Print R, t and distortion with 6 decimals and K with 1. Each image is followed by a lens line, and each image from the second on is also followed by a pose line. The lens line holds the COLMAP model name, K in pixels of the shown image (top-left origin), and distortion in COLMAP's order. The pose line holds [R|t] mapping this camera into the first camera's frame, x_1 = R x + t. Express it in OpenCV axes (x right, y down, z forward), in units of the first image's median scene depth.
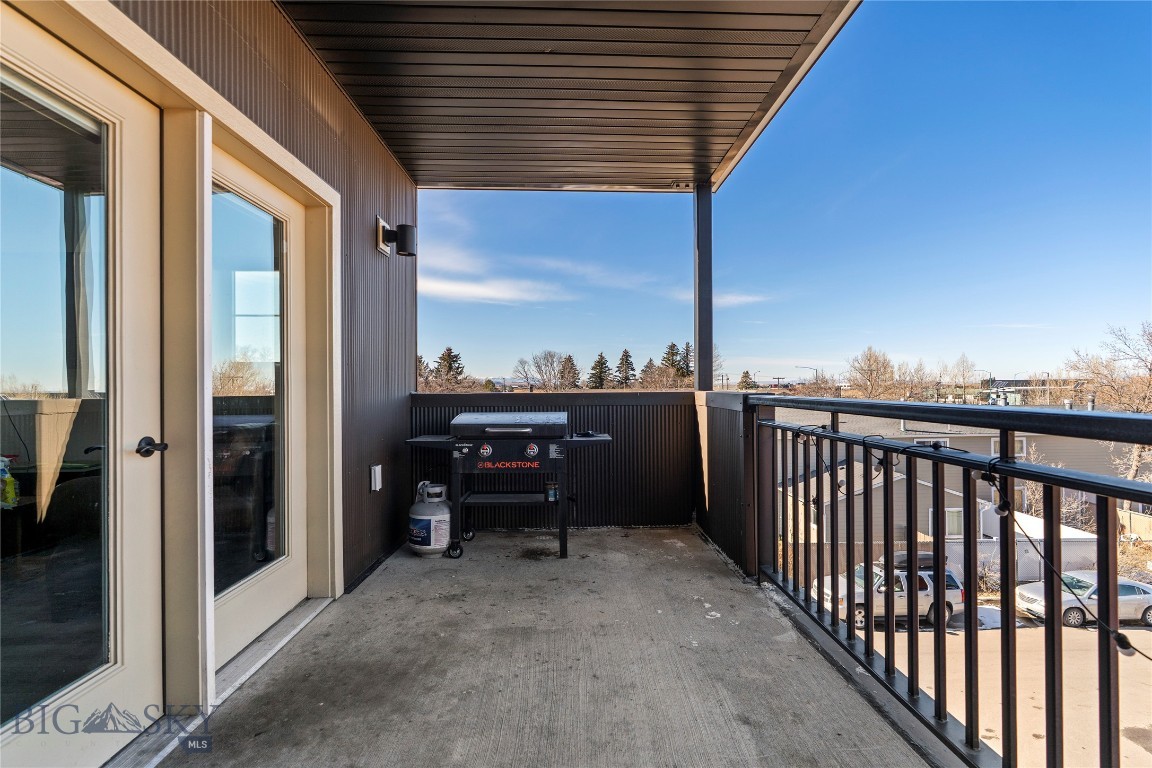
lens RADIAL K [[521.6, 0, 583.4], [0, 521.6, 384.9], [0, 0, 1]] dist [-0.009821, 0.003673]
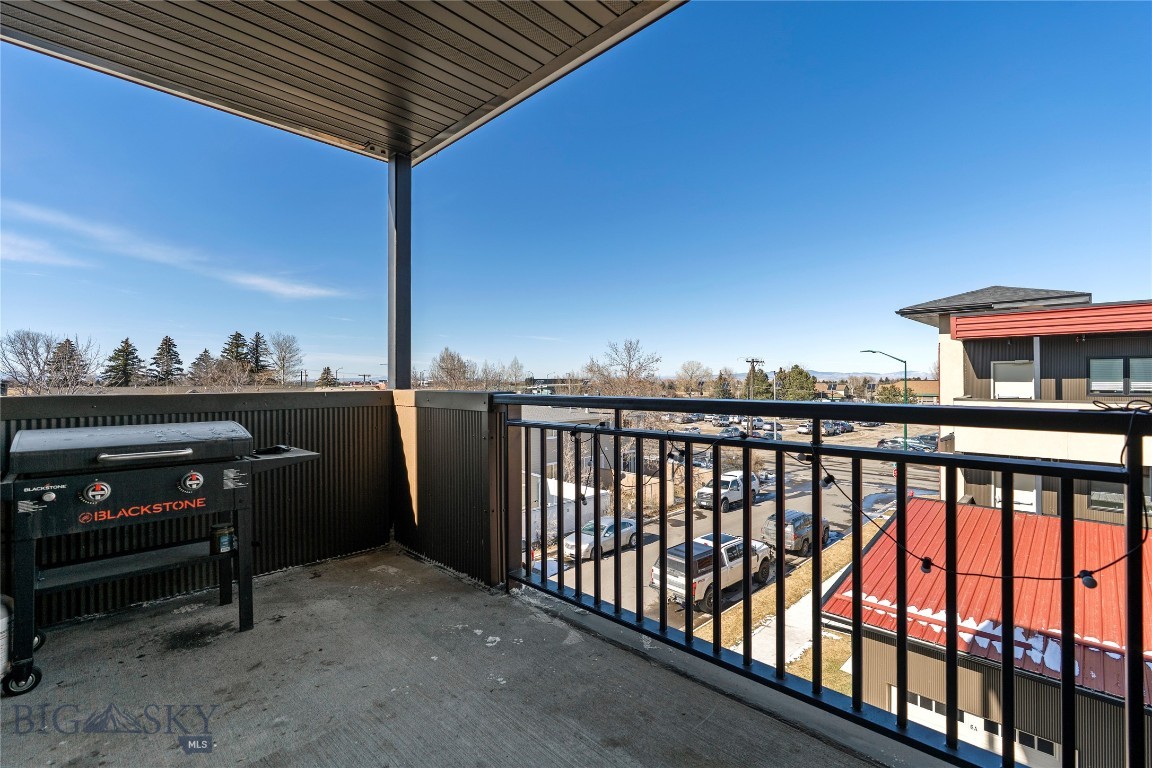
lens RADIAL K [[521.6, 0, 577.6], [0, 521.6, 381.4], [0, 0, 1]] dist [-0.009821, 0.003673]
pose [[0.725304, 0.003725, 0.688418, -0.197122], [-0.002804, 0.999993, -0.002456, -0.000806], [-0.688423, -0.000149, 0.725310, 0.189867]]
